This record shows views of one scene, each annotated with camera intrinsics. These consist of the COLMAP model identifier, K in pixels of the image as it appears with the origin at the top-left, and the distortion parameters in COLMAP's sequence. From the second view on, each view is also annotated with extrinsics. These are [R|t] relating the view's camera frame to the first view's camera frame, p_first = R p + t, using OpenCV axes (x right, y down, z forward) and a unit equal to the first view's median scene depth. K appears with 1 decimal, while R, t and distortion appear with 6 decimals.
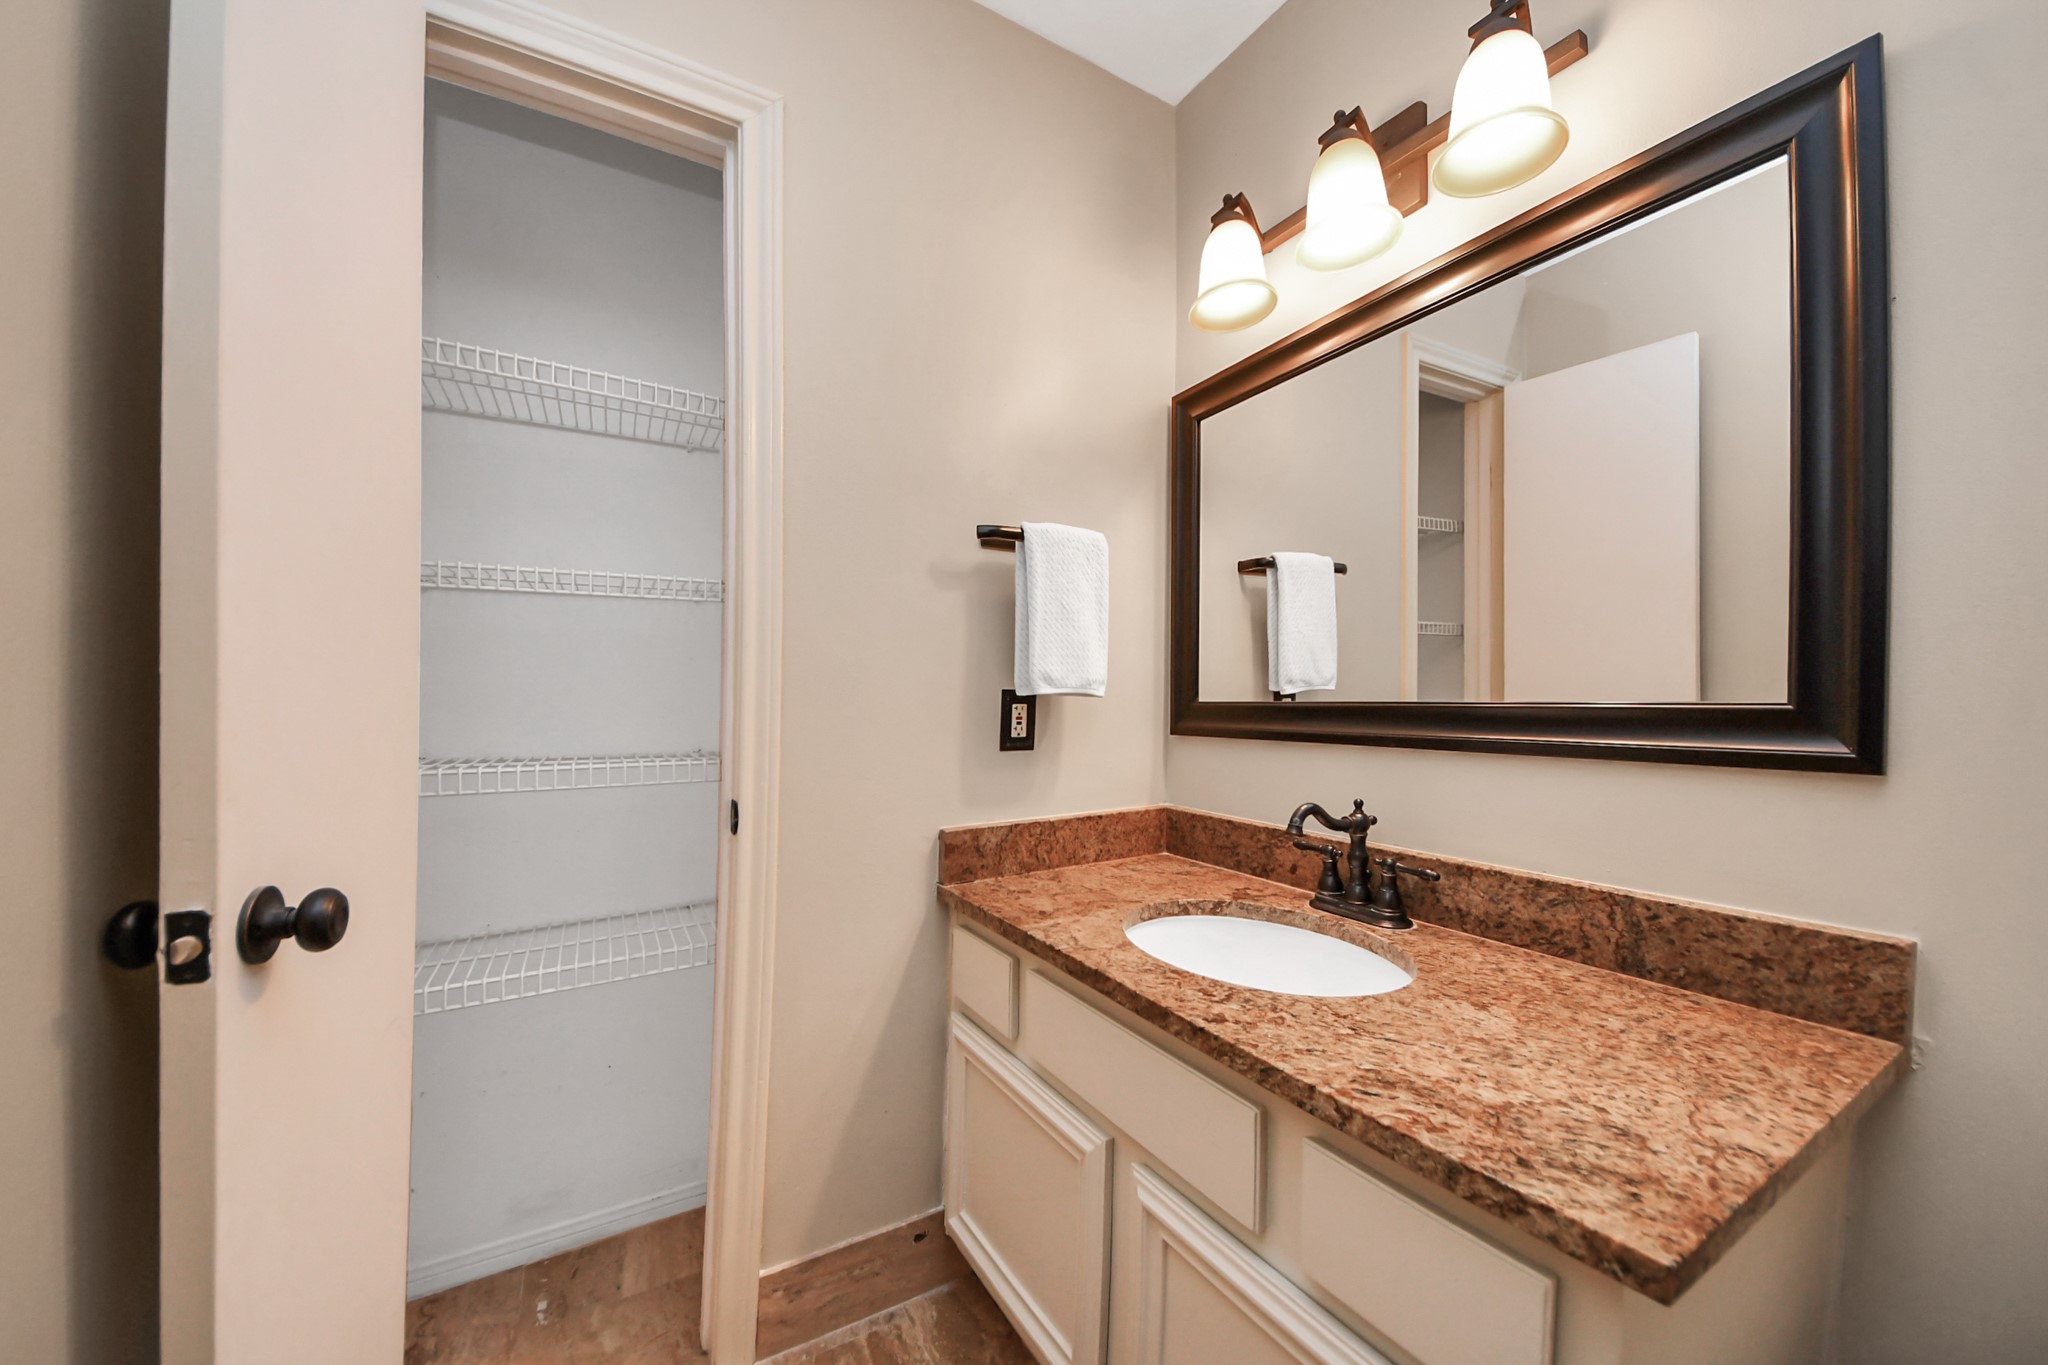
lens RADIAL K [[730.6, 0, 1016.5], [0, 730.6, 683.7], [0, 0, 1]] dist [0.048527, -0.029236]
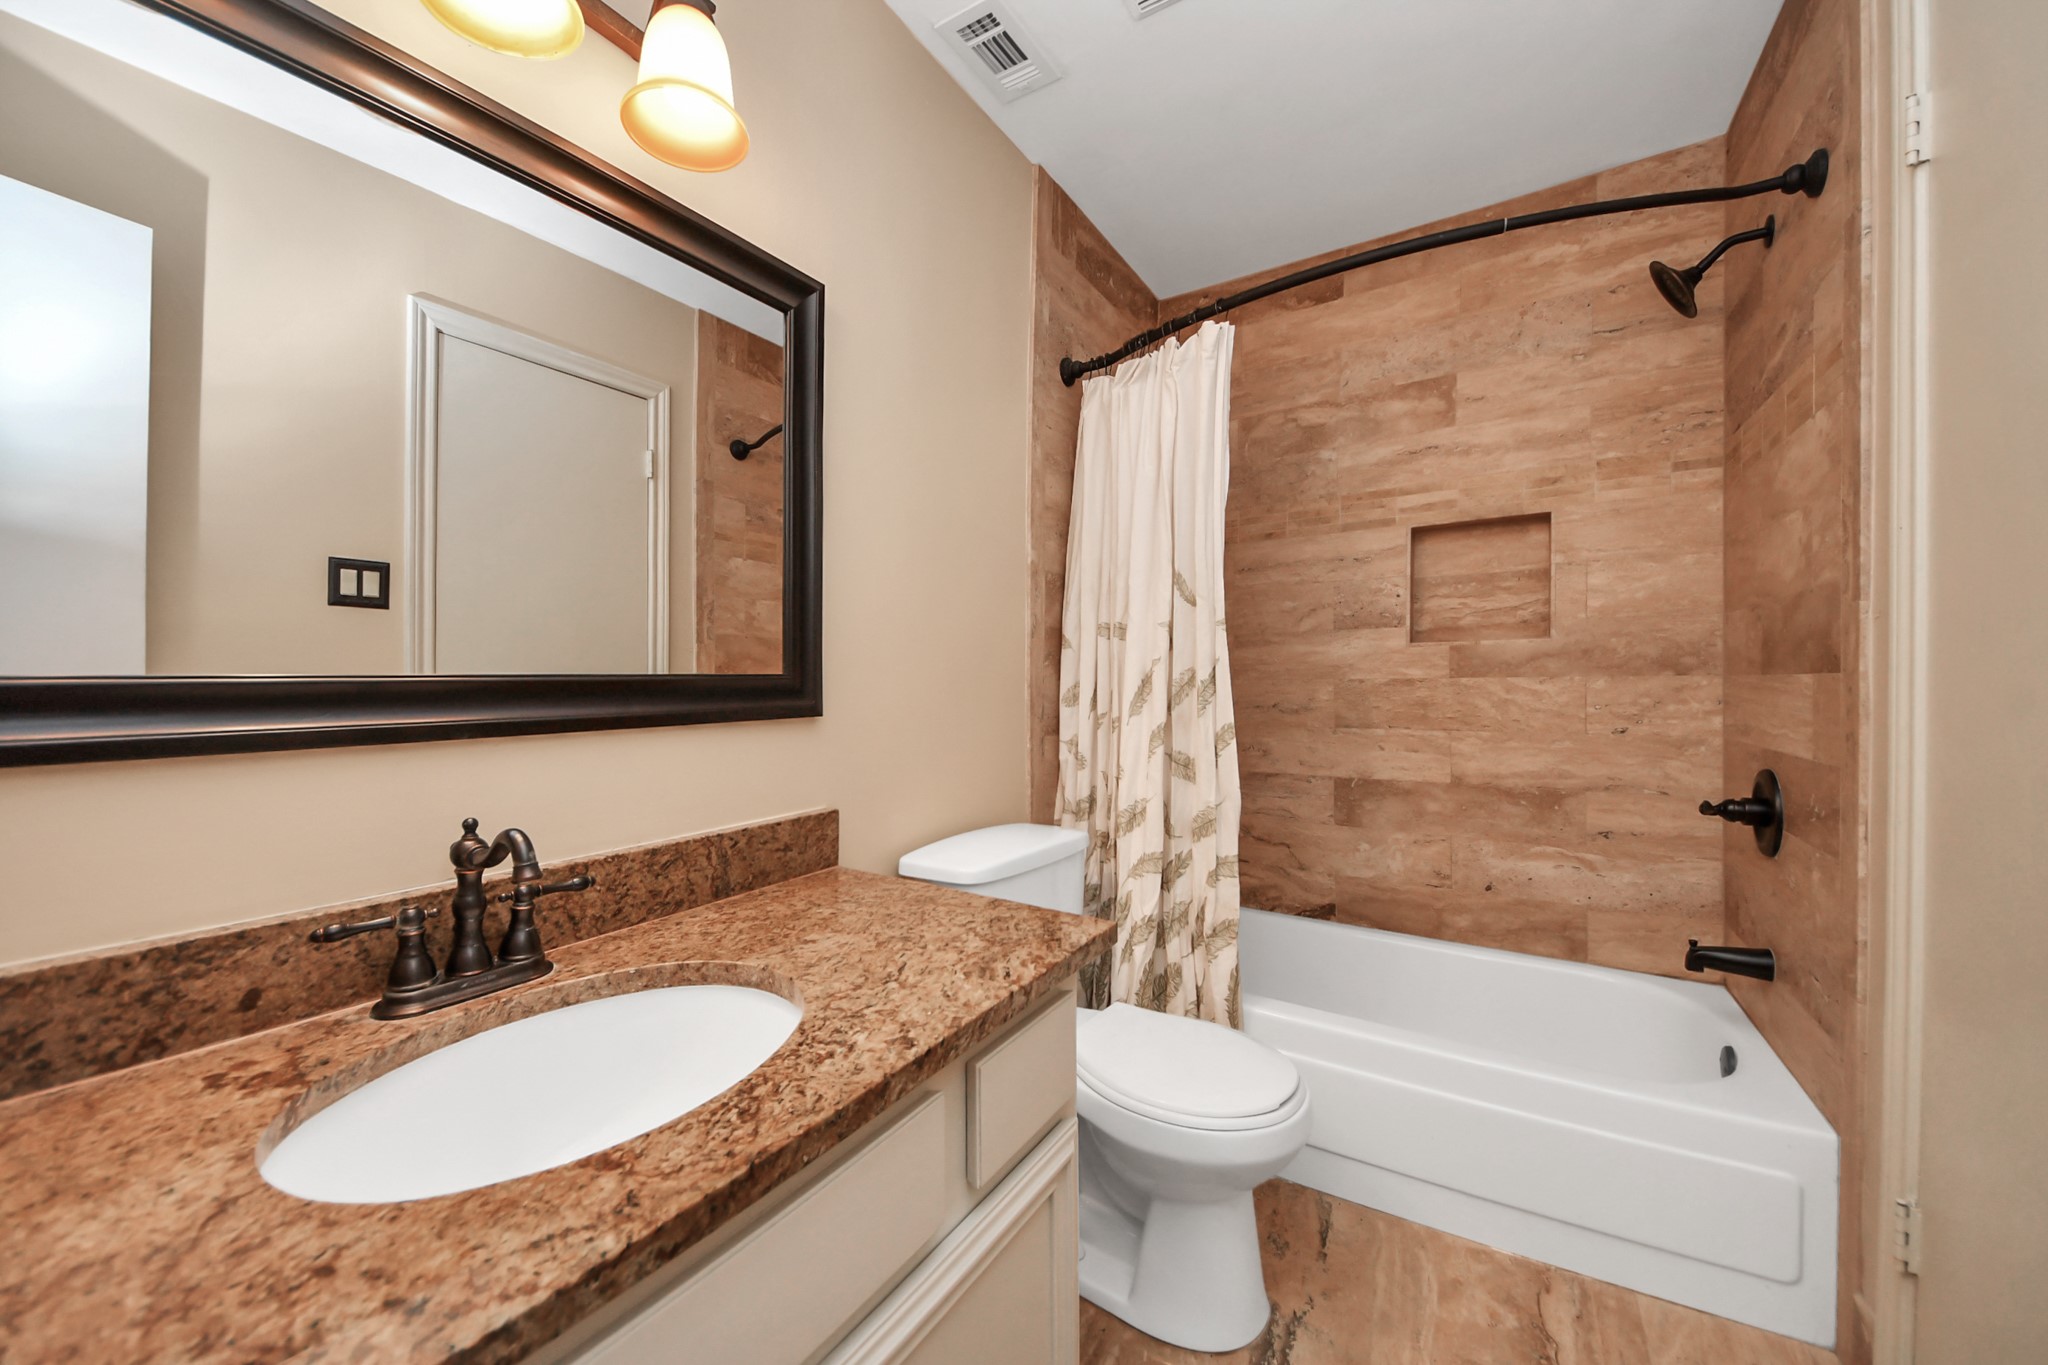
lens RADIAL K [[730.6, 0, 1016.5], [0, 730.6, 683.7], [0, 0, 1]] dist [0.048527, -0.029236]
pose [[-0.438420, 0.008820, 0.898727, -0.474186], [-0.003534, 0.999927, -0.011537, 0.054308], [-0.898763, -0.008235, -0.438357, 1.115688]]
